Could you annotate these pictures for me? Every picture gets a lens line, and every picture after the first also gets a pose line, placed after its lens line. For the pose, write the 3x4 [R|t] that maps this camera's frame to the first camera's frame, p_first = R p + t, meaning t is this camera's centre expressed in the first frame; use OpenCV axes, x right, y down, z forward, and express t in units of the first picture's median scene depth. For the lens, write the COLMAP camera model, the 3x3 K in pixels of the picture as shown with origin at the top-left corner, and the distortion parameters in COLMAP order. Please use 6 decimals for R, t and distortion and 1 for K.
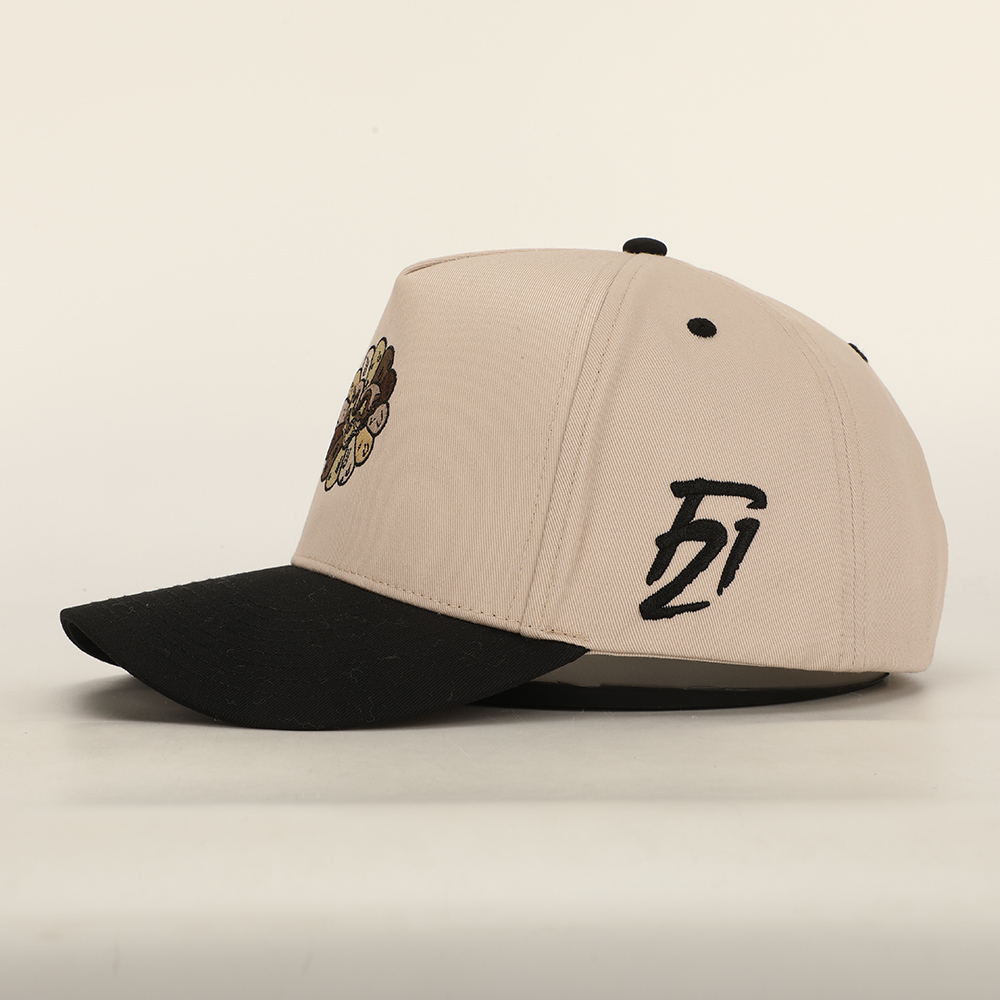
lens RADIAL K [[2177.6, 0, 498.4], [0, 2177.6, 503.0], [0, 0, 1]] dist [0.228016, 0.000000]
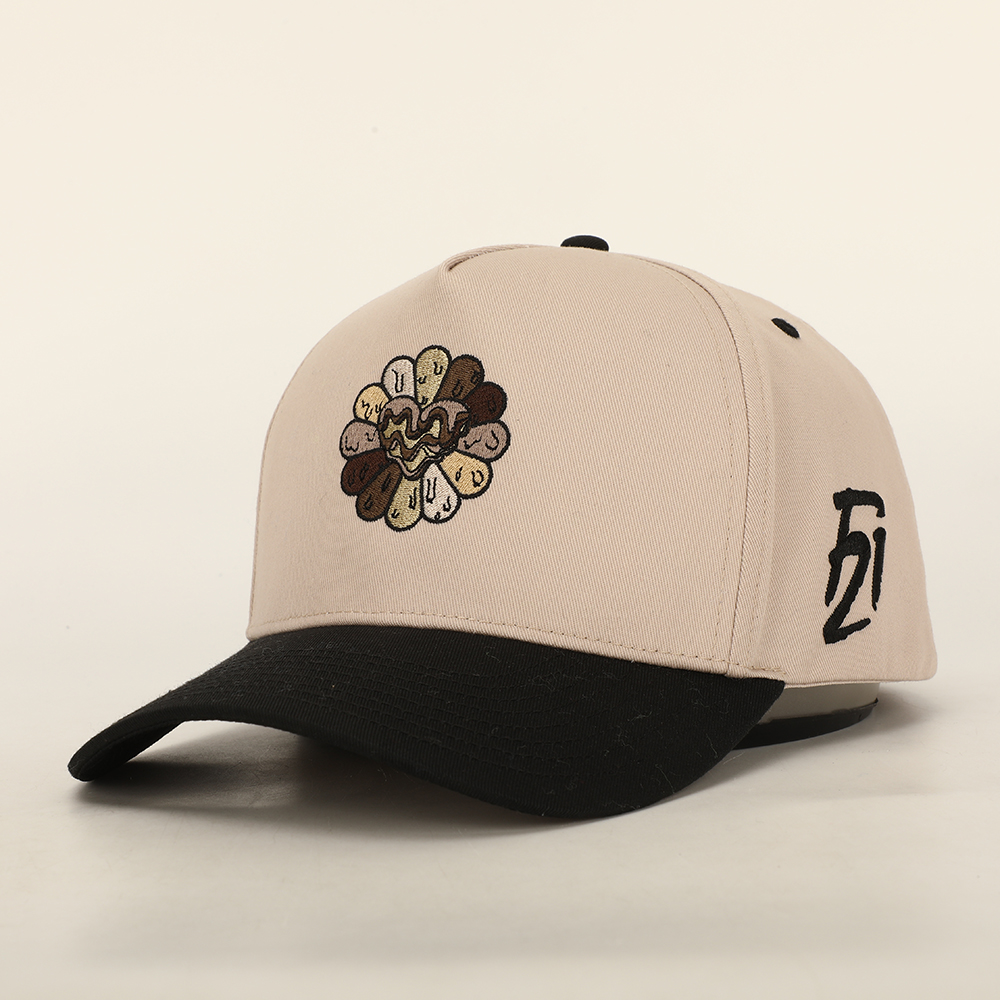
lens RADIAL K [[2177.6, 0, 501.5], [0, 2177.6, 499.7], [0, 0, 1]] dist [0.228016, 0.000000]
pose [[0.777241, -0.060154, 0.626321, -0.611802], [0.063894, 0.997820, 0.016545, -0.031265], [-0.625950, 0.027159, 0.779390, 0.361872]]
